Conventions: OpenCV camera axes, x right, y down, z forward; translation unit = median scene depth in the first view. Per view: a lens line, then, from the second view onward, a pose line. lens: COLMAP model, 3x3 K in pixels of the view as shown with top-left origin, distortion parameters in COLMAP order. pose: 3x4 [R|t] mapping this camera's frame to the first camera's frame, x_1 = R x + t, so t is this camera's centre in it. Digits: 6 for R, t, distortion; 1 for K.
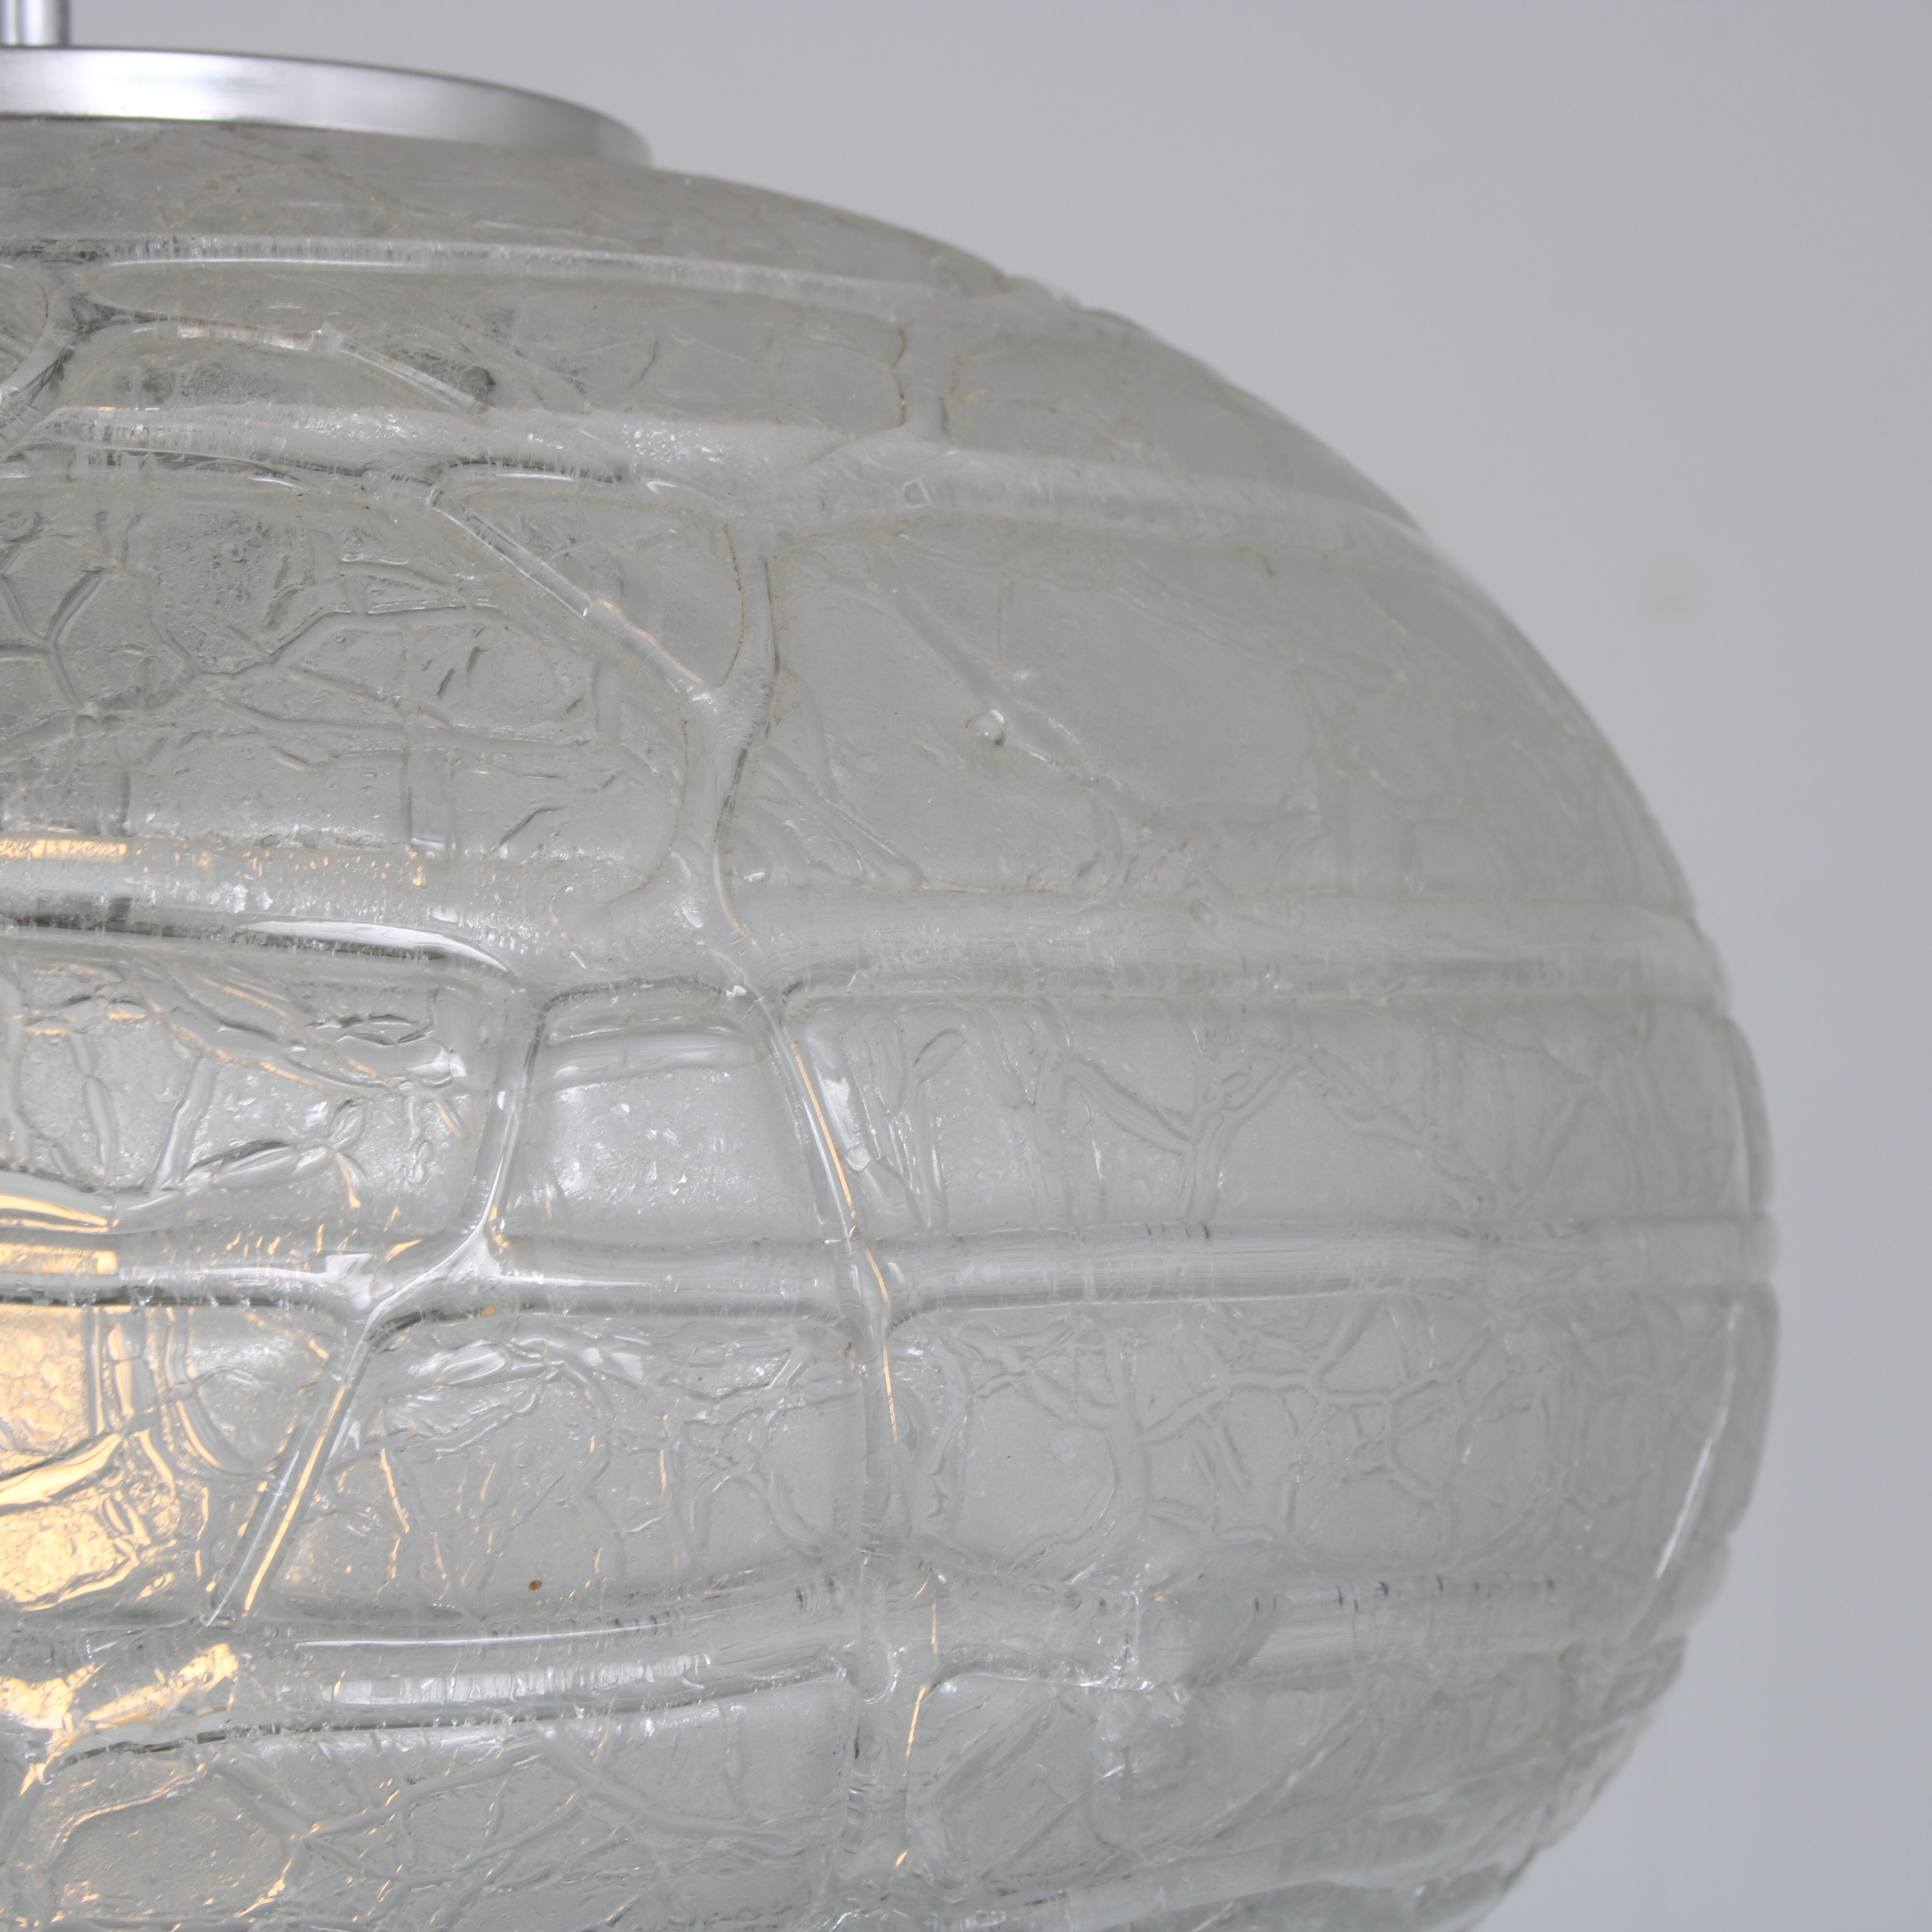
lens RADIAL K [[6885.3, 0, 966.0], [0, 6885.3, 966.0], [0, 0, 1]] dist [0.192370, -3.894086]
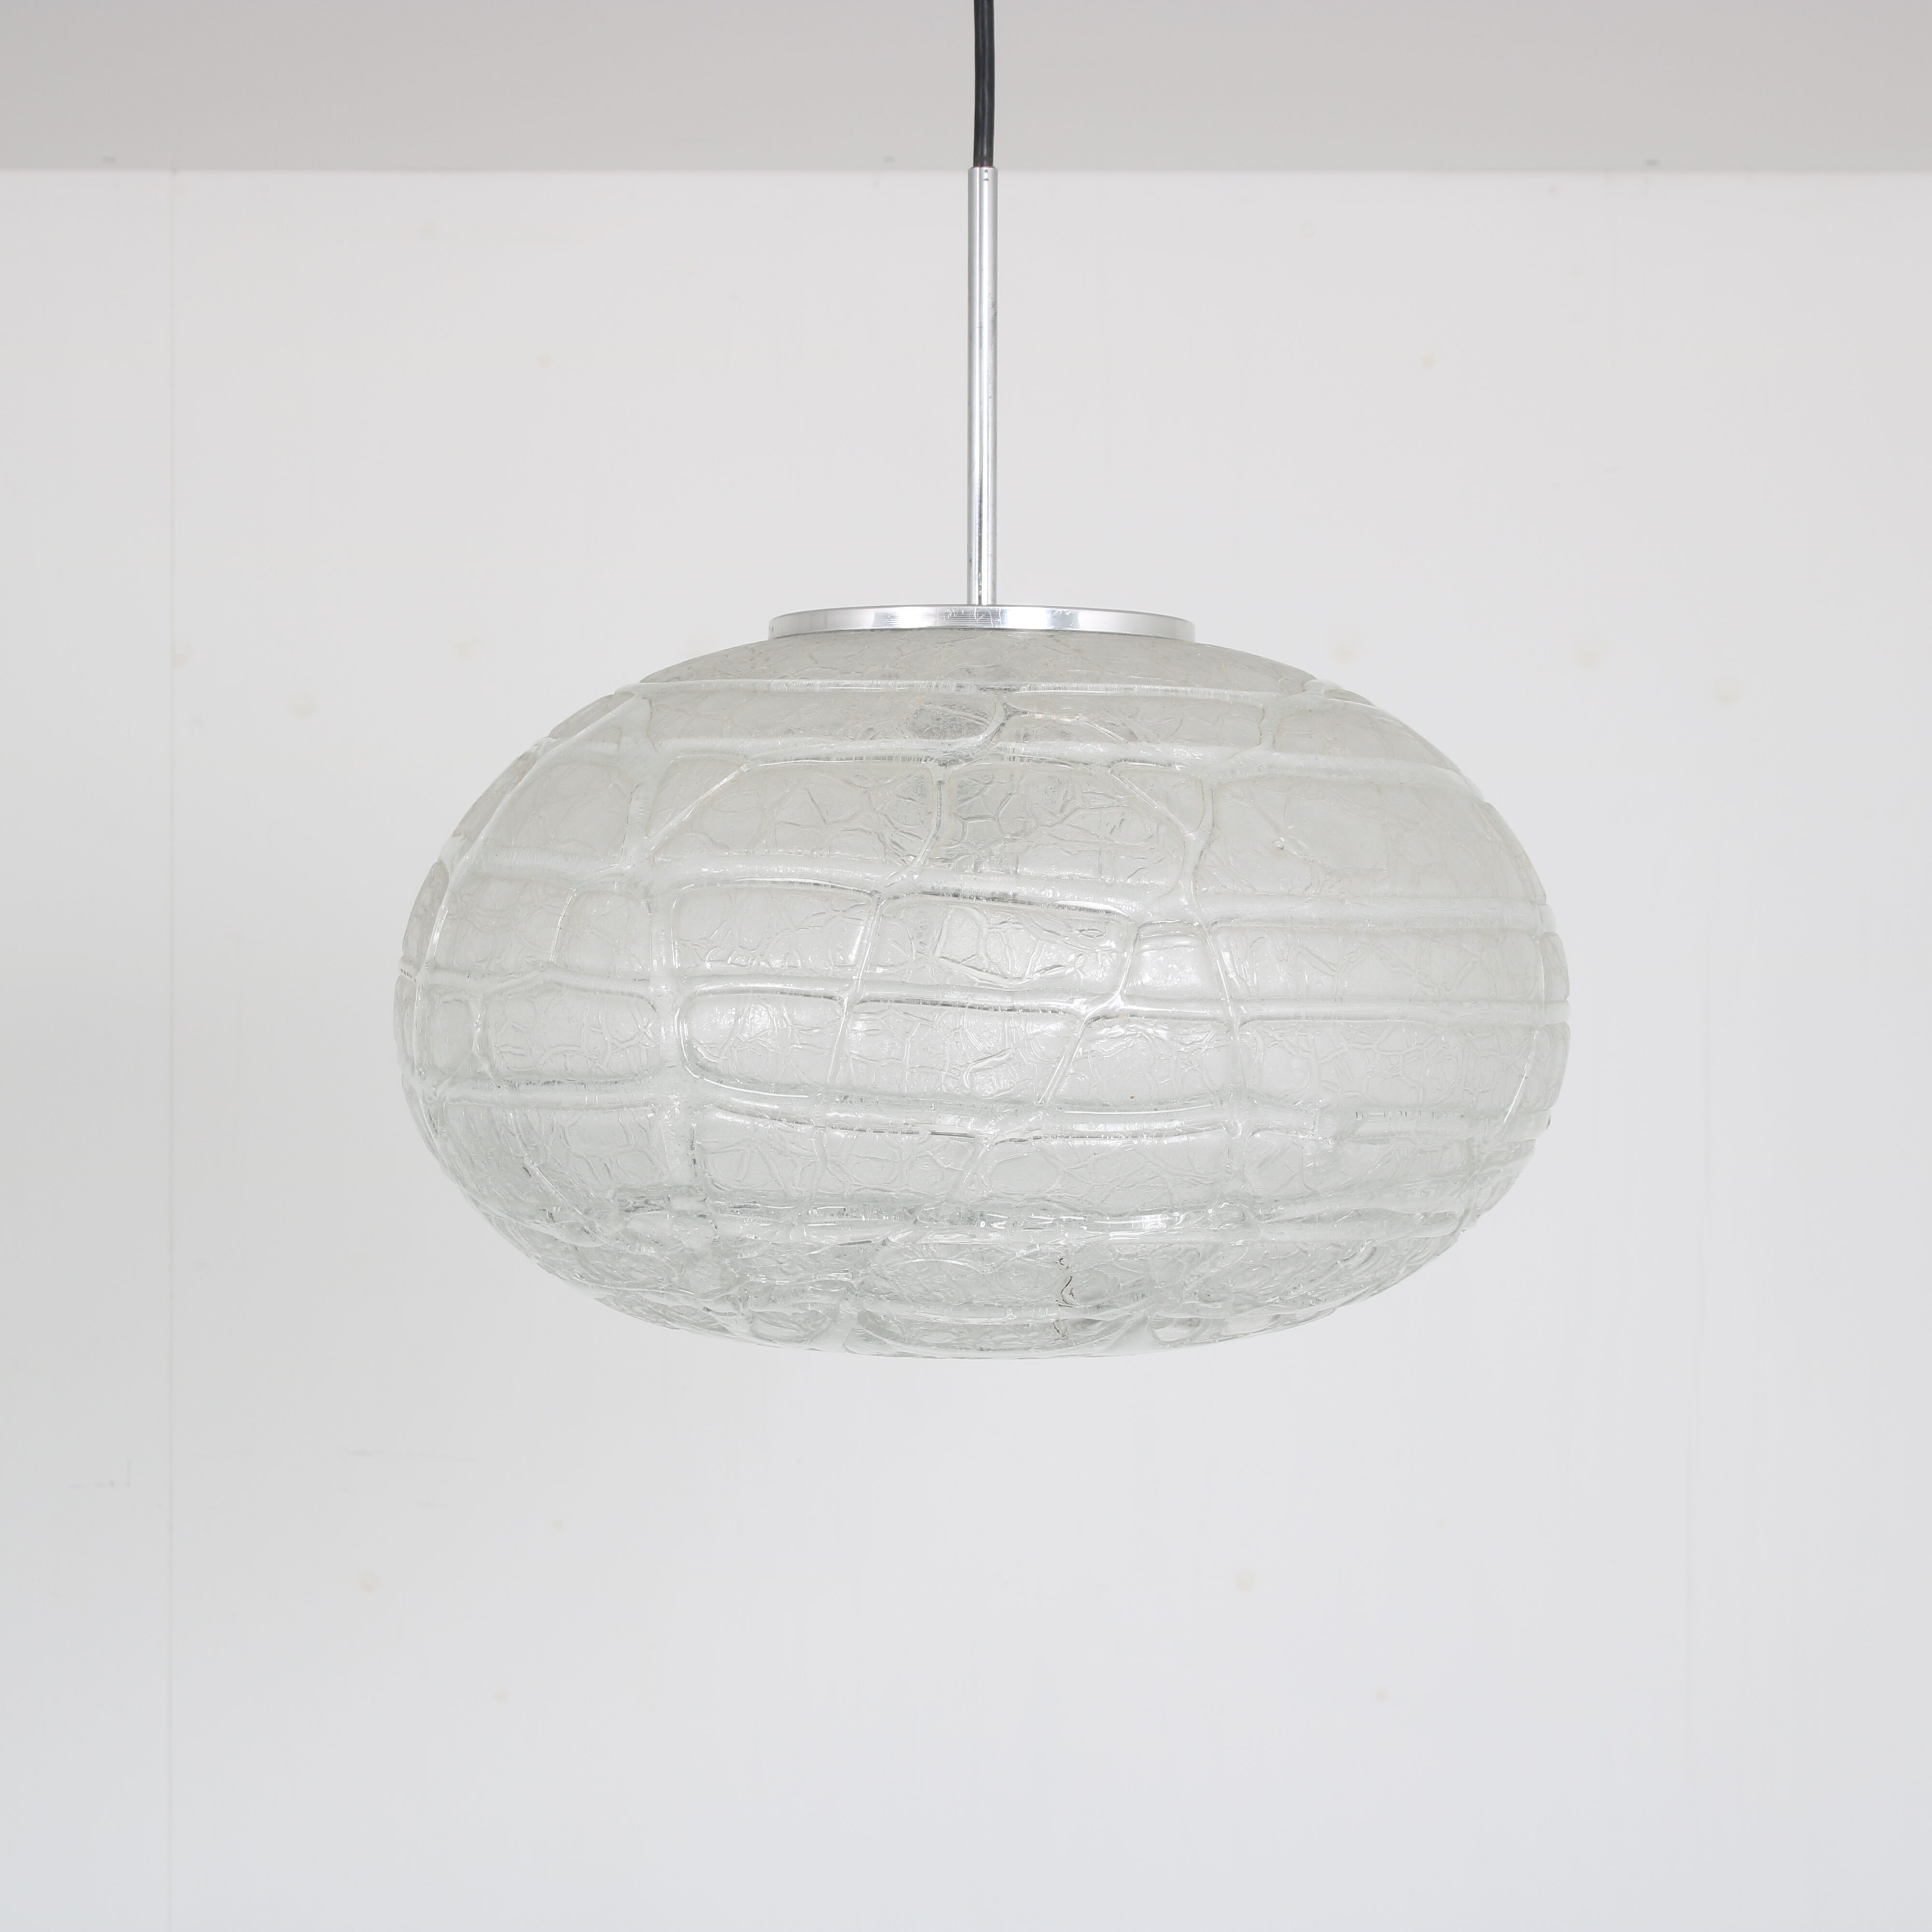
lens RADIAL K [[4486.7, 0, 966.0], [0, 4486.7, 966.0], [0, 0, 1]] dist [0.057427, -0.245967]
pose [[0.992967, 0.025786, -0.115553, 0.105976], [-0.022738, 0.999360, 0.027619, -0.033099], [0.116191, -0.024798, 0.992917, -1.160021]]
